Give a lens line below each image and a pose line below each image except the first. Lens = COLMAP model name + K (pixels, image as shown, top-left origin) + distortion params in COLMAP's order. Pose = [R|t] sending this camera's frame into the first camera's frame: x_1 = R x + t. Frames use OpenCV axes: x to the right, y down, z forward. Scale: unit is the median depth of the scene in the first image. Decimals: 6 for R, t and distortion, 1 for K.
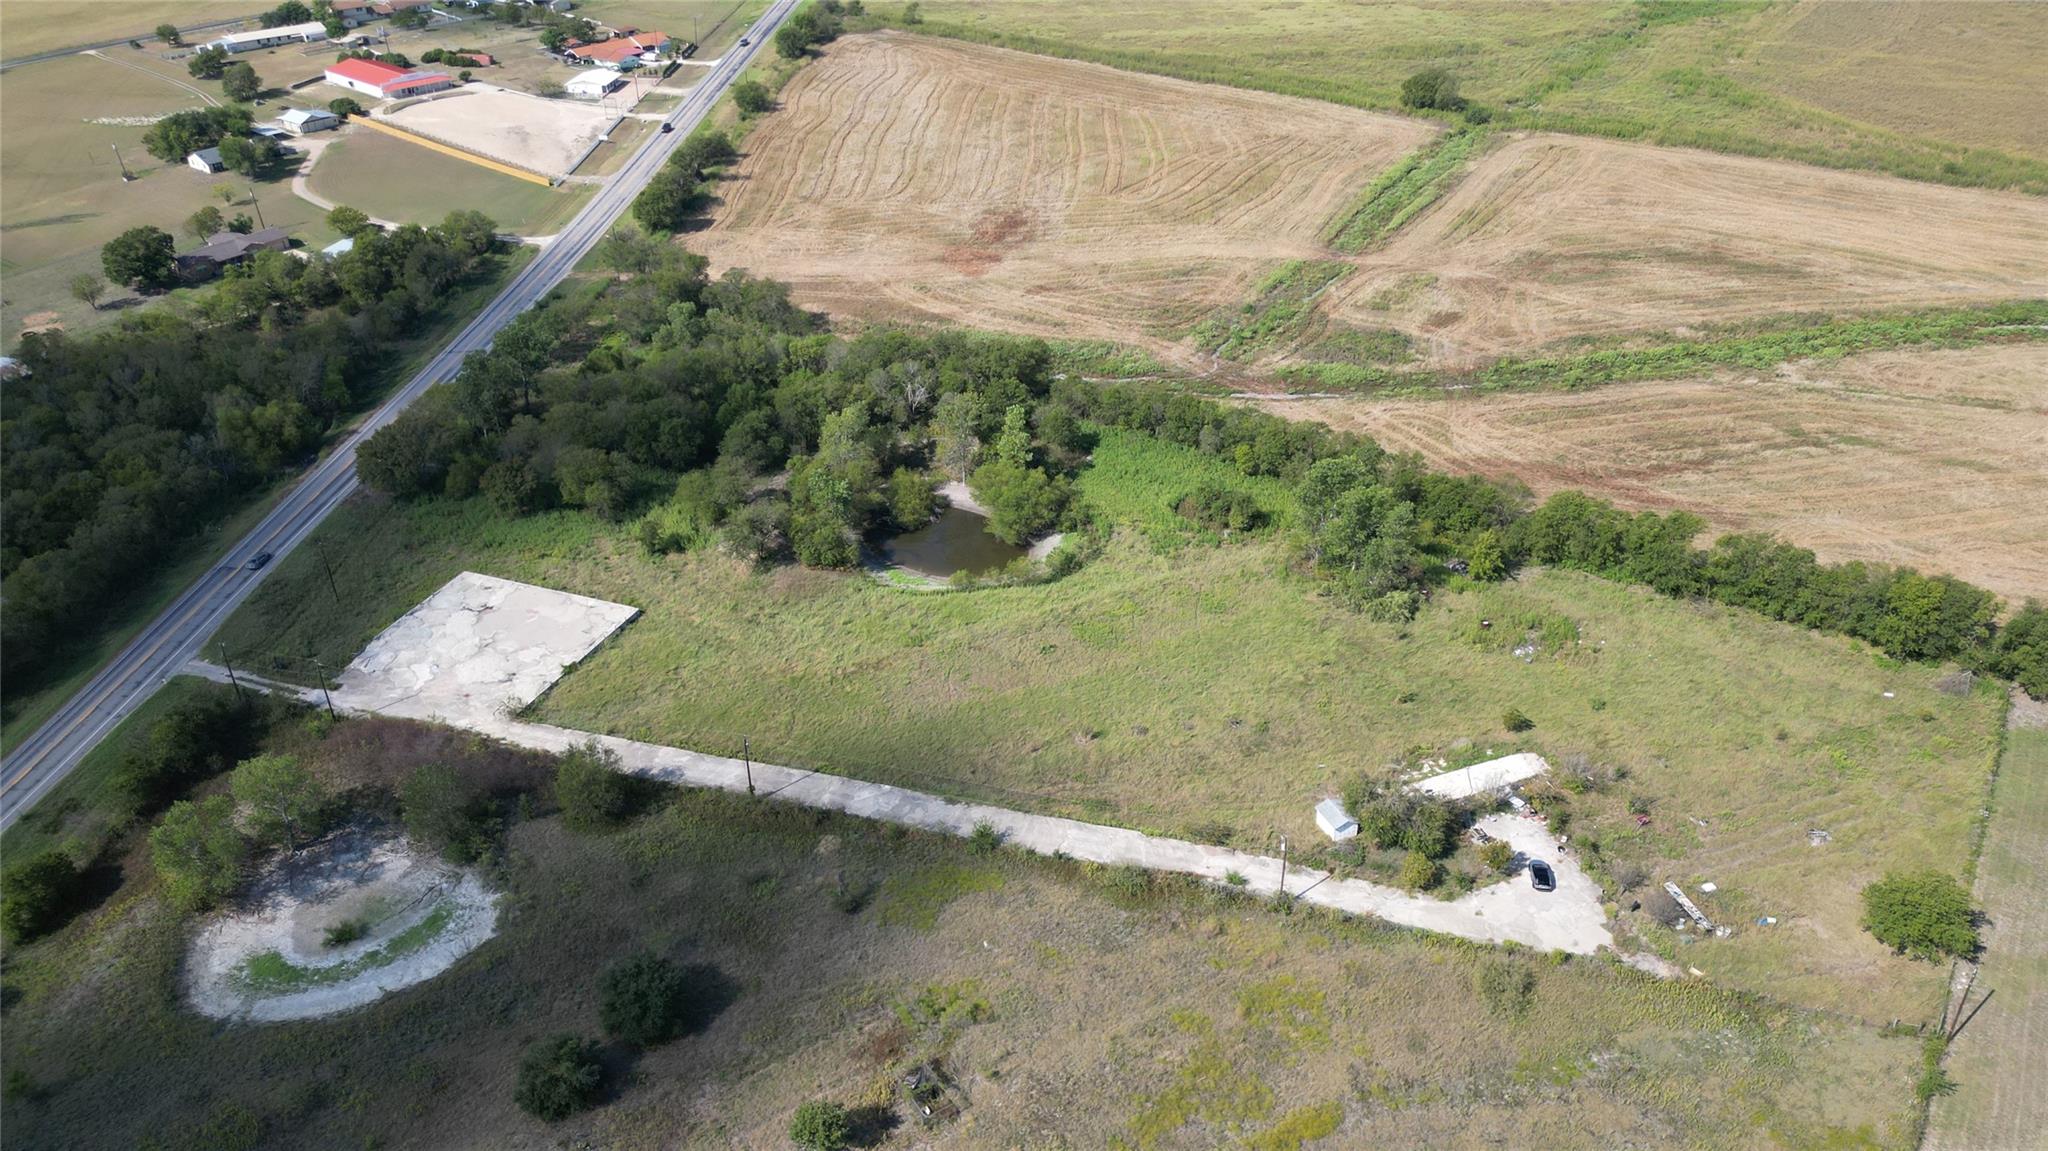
lens RADIAL K [[1426.5, 0, 1021.4], [0, 1426.5, 588.7], [0, 0, 1]] dist [0.066660, -0.060547]
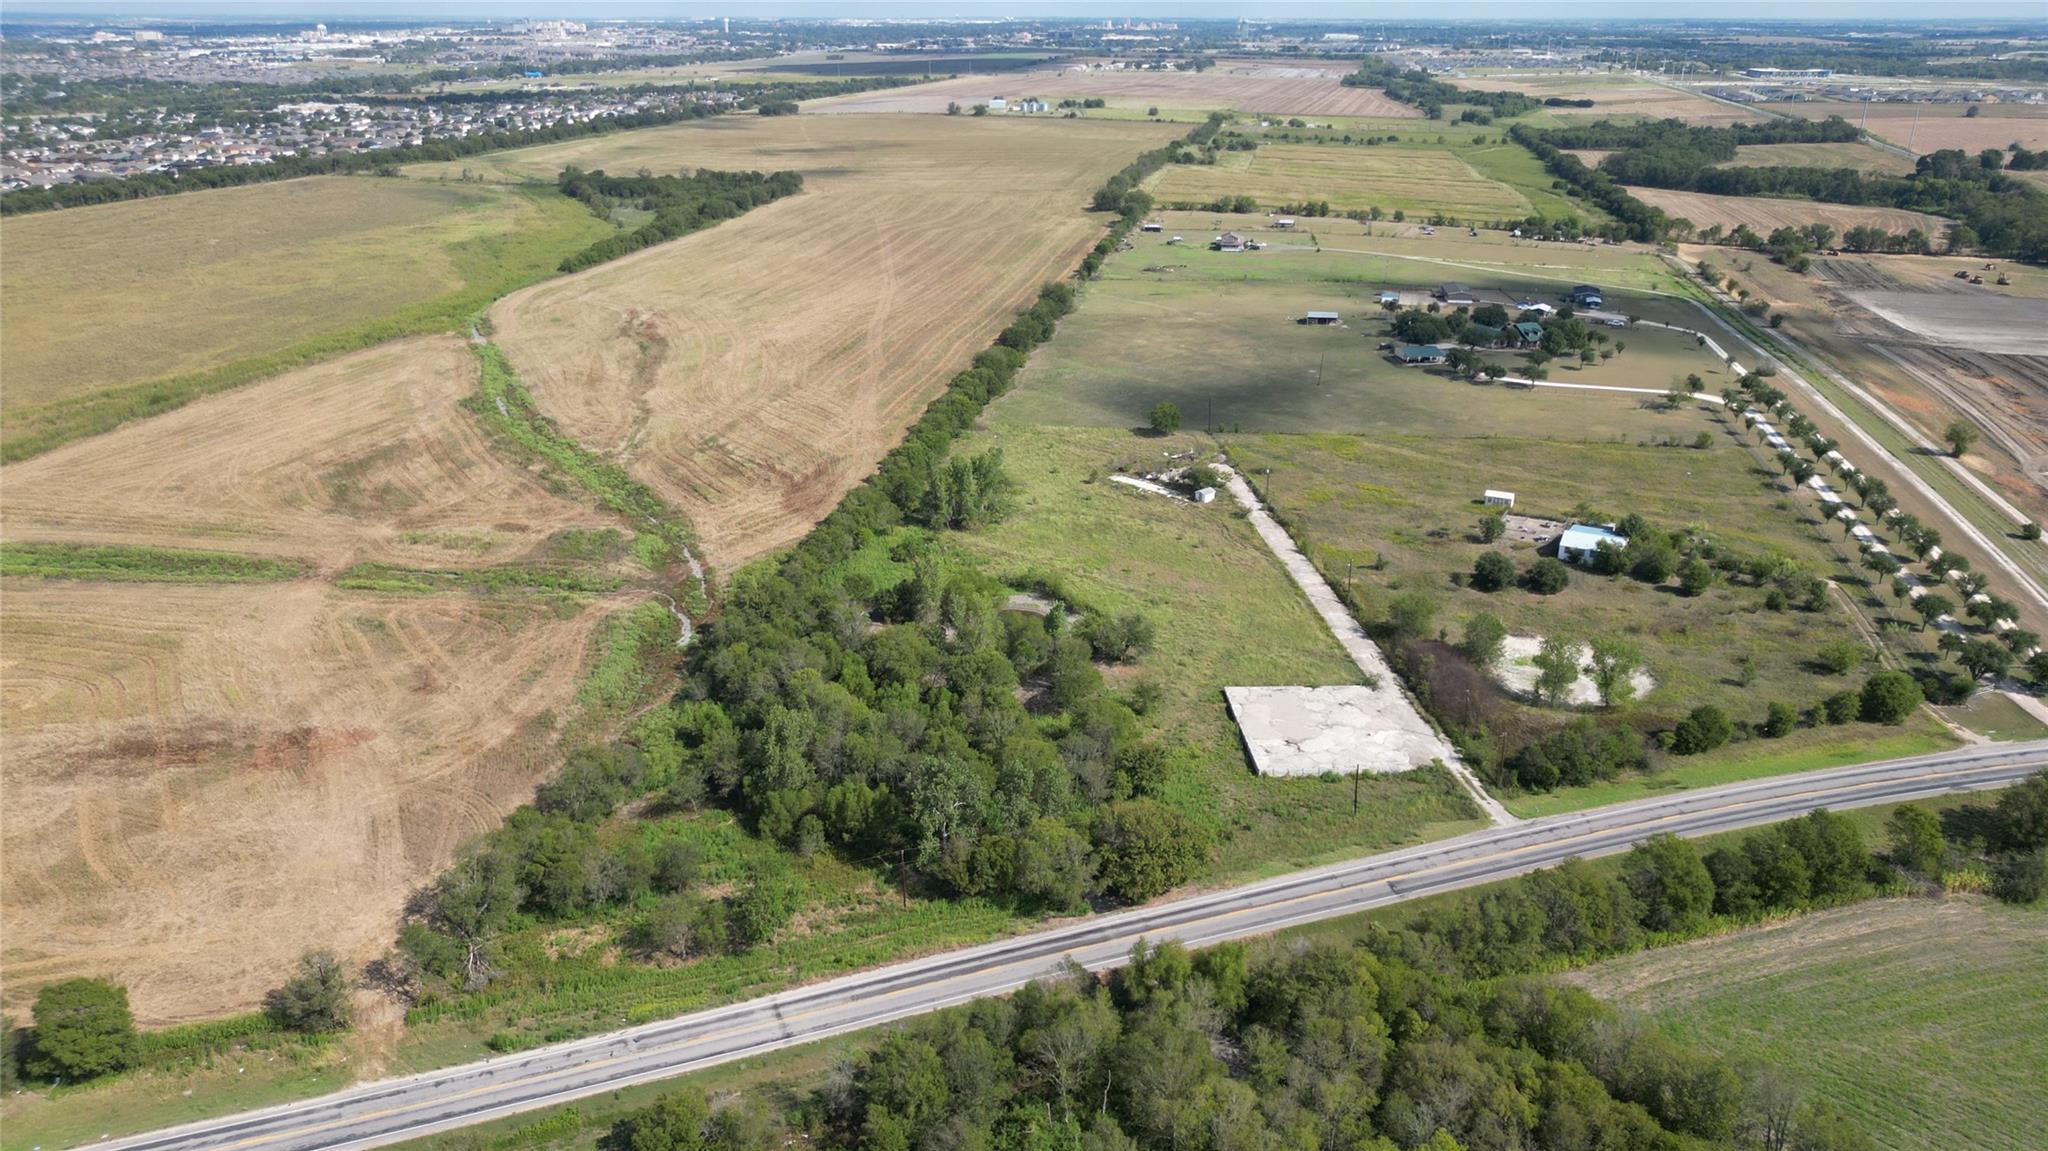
lens RADIAL K [[1426.5, 0, 1021.4], [0, 1426.5, 588.7], [0, 0, 1]] dist [0.066660, -0.060547]
pose [[-0.402040, -0.330751, 0.853796, -0.919203], [0.491571, 0.708728, 0.506027, -0.570784], [-0.772478, 0.623144, -0.122350, 0.923697]]
